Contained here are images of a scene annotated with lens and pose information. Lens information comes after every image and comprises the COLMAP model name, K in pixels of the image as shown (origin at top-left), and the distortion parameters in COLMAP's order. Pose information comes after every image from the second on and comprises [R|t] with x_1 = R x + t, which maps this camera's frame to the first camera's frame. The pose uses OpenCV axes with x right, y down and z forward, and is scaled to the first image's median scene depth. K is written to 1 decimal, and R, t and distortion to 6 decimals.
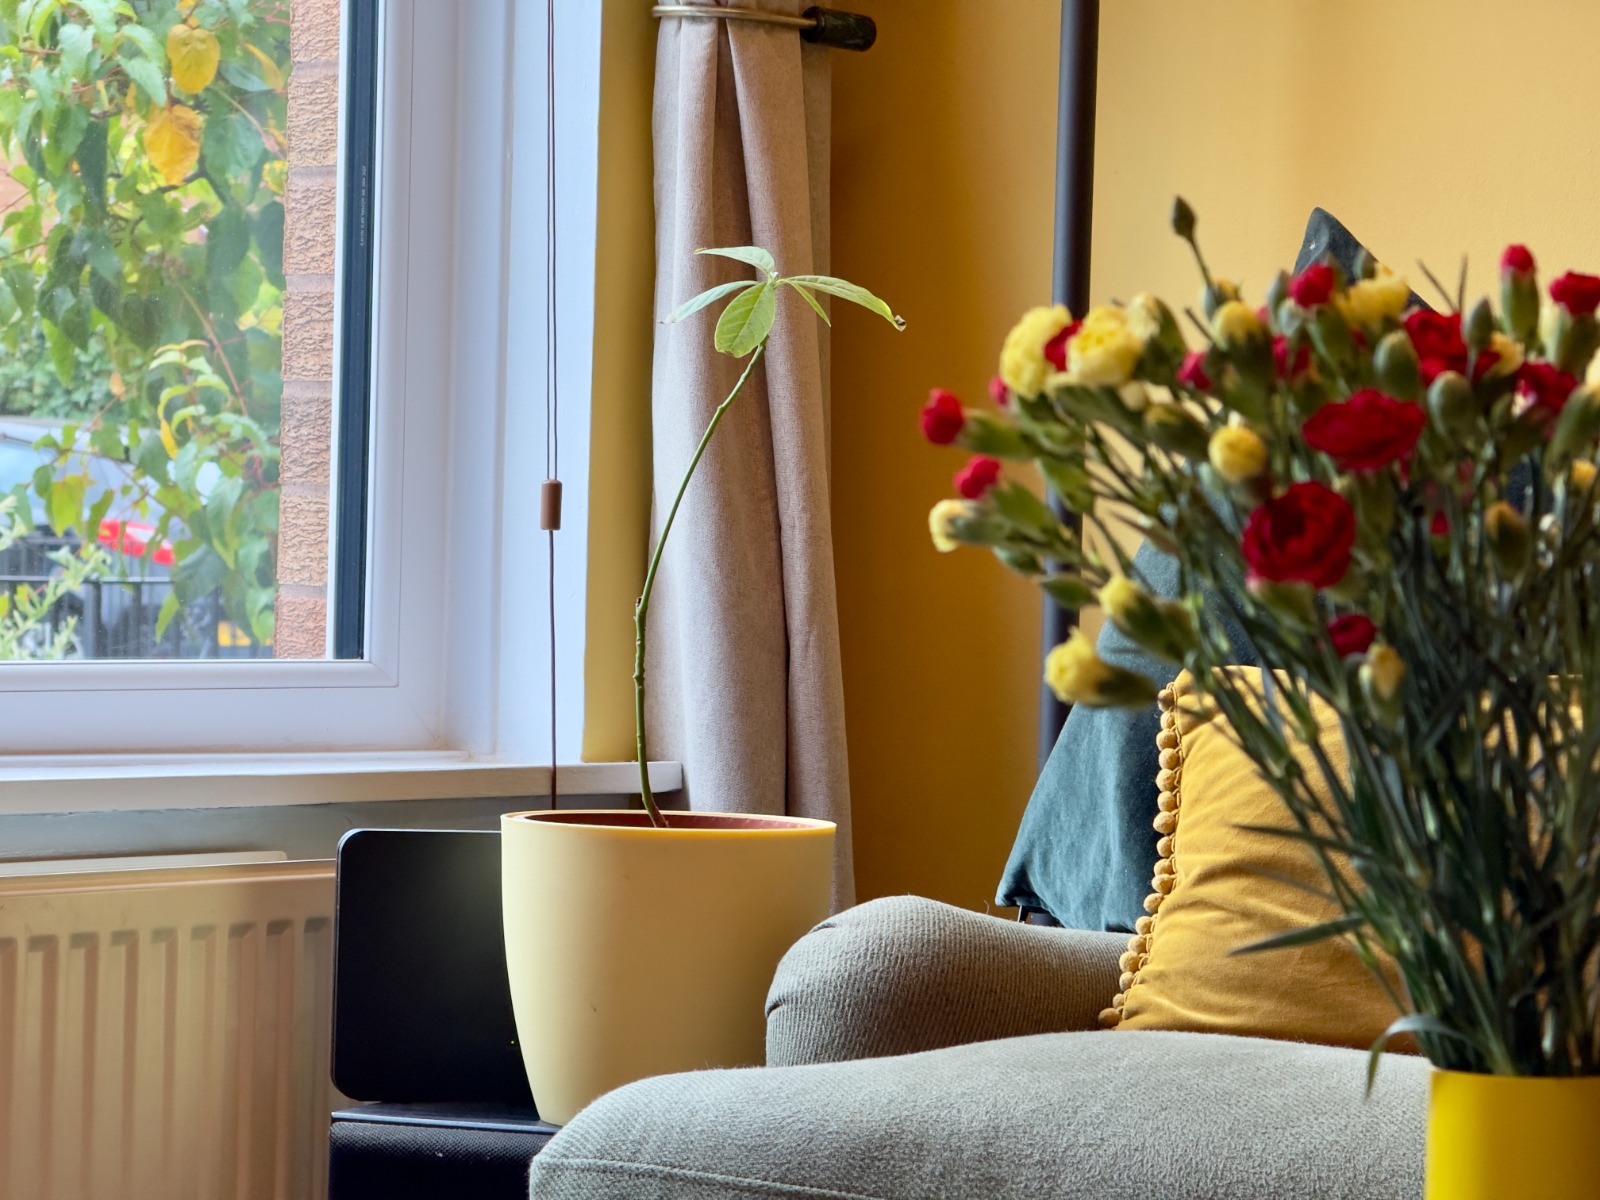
lens RADIAL K [[5550.6, 0, 800.0], [0, 5550.6, 600.0], [0, 0, 1]] dist [0.144577, 0.310685]
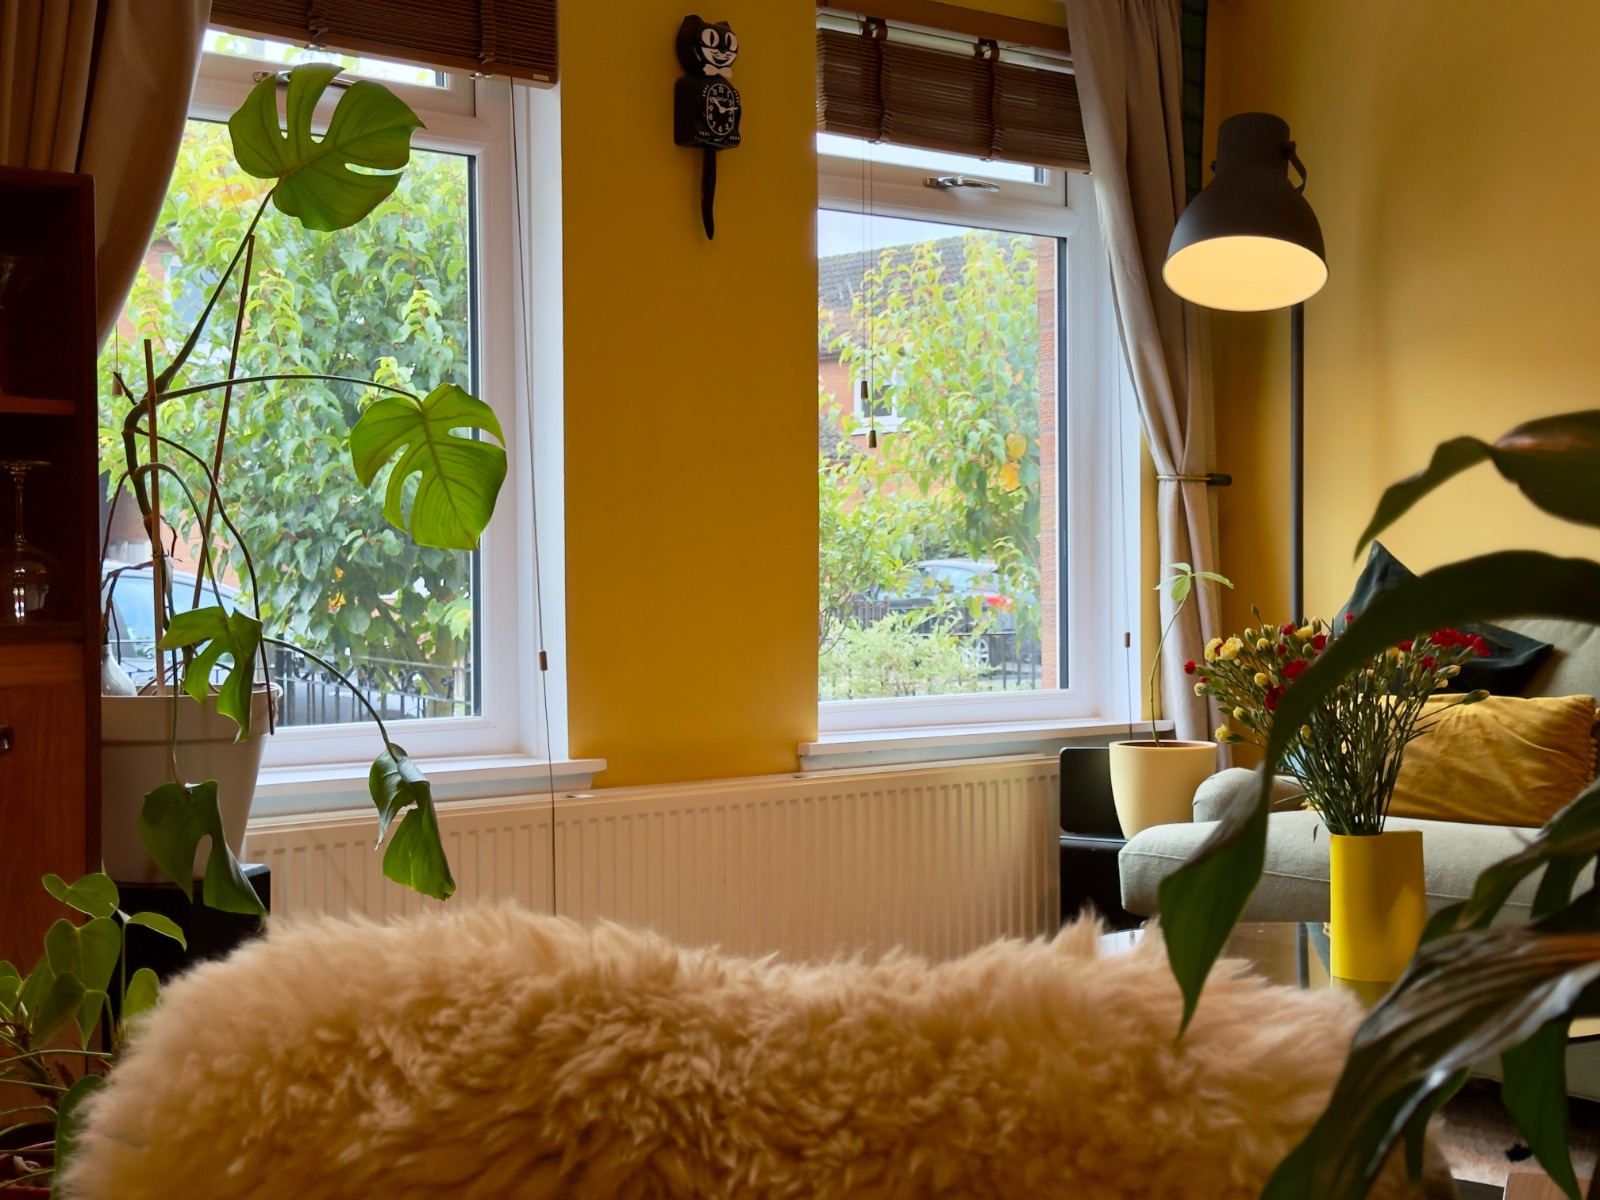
lens RADIAL K [[2254.9, 0, 811.8], [0, 2254.9, 613.3], [0, 0, 1]] dist [0.141776, -0.052648]
pose [[0.978518, -0.030427, -0.203905, 0.049209], [0.030441, 0.999532, -0.003067, -0.039892], [0.203903, -0.003206, 0.978986, -0.330863]]
